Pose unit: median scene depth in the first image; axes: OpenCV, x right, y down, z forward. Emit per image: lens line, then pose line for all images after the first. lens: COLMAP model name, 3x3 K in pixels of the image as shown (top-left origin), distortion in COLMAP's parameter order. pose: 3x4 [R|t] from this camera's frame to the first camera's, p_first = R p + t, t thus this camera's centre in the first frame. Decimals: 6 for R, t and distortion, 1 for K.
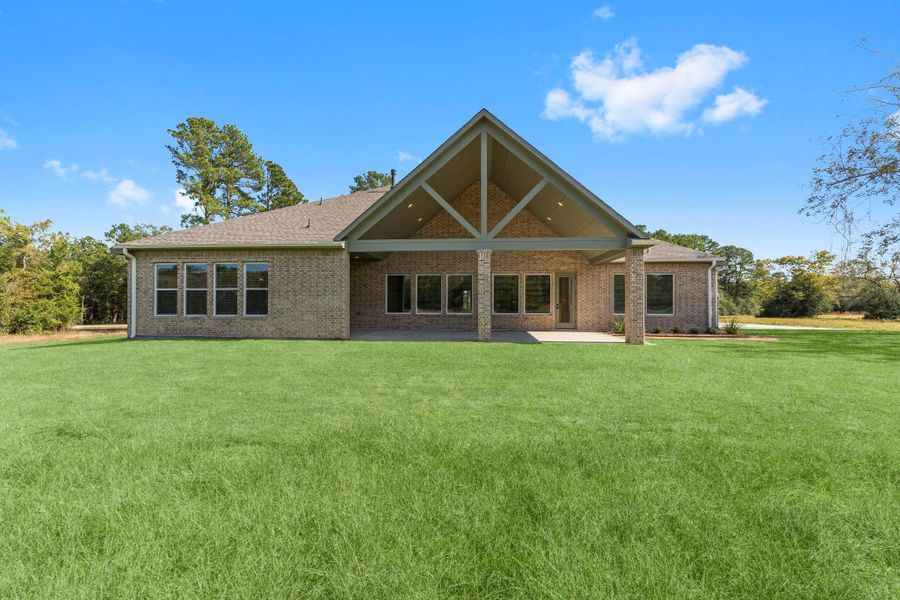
lens RADIAL K [[365.6, 0, 450.5], [0, 365.6, 300.0], [0, 0, 1]] dist [-0.000492, -0.000048]
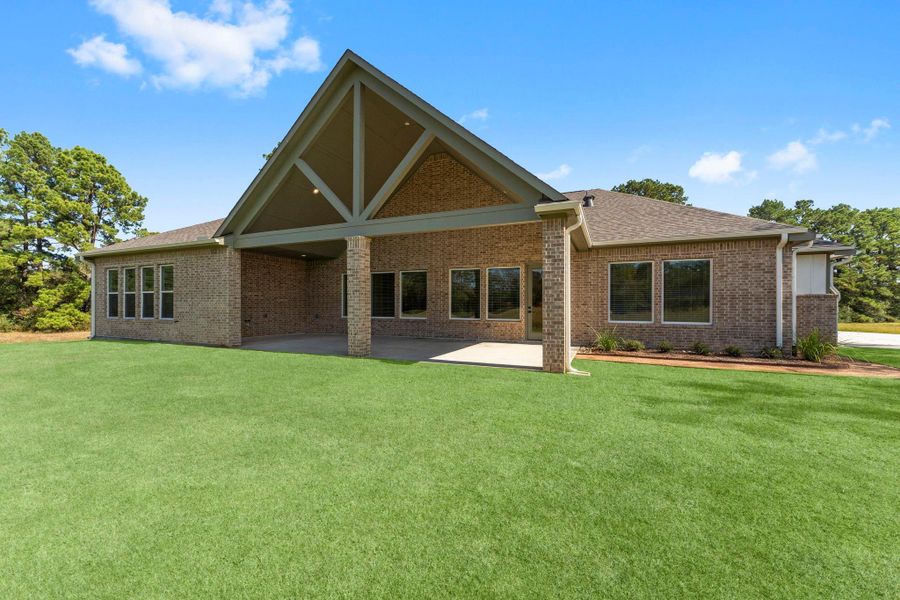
lens RADIAL K [[364.8, 0, 450.2], [0, 364.8, 304.1], [0, 0, 1]] dist [0.002449, 0.000077]
pose [[0.943902, -0.002326, -0.330218, 0.499845], [0.004308, 0.999977, 0.005270, 0.001118], [0.330198, -0.006397, 0.943890, 0.324455]]
